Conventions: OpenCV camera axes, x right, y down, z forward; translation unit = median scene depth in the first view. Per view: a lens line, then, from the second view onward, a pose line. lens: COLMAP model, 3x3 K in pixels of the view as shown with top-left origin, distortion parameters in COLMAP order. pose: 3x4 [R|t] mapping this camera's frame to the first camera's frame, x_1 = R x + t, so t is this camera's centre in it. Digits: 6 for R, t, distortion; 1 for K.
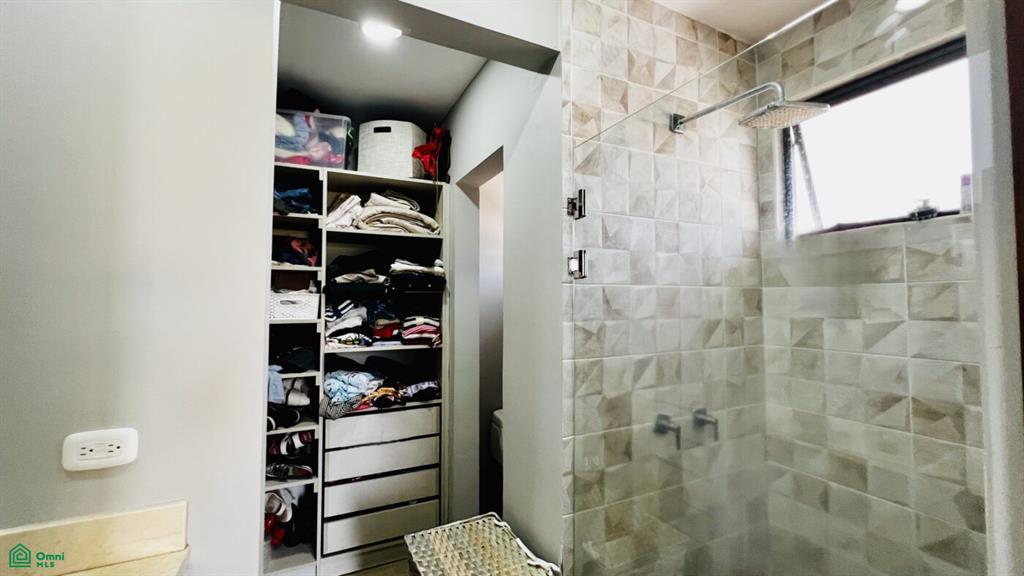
lens RADIAL K [[412.9, 0, 512.0], [0, 412.9, 288.0], [0, 0, 1]] dist [0.000407, -0.000242]
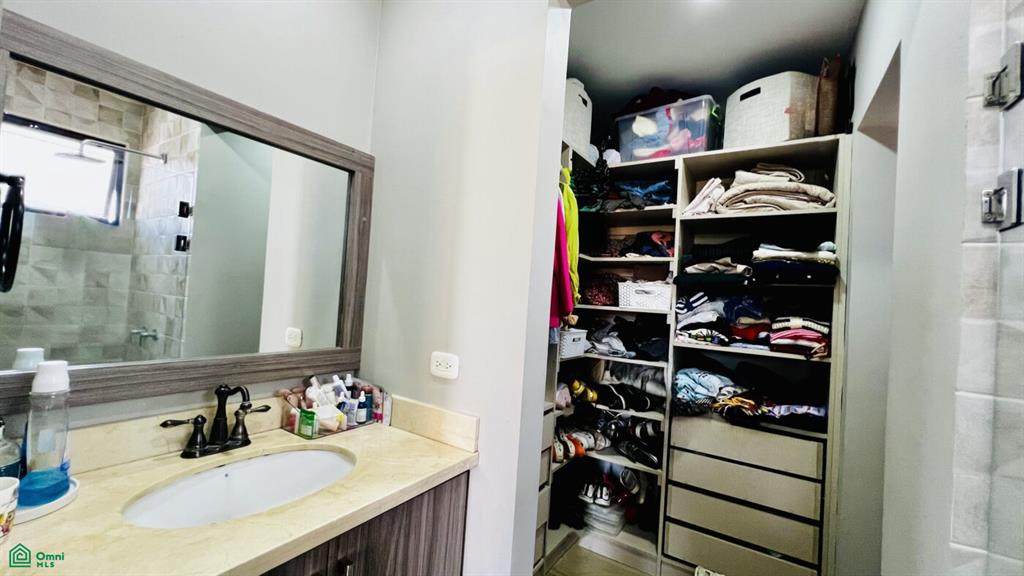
lens RADIAL K [[412.9, 0, 512.0], [0, 412.9, 288.0], [0, 0, 1]] dist [0.000407, -0.000242]
pose [[0.525272, 0.010520, -0.850869, 0.162783], [-0.035522, 0.999323, -0.009574, 0.043204], [0.850192, 0.035254, 0.525290, 0.155463]]
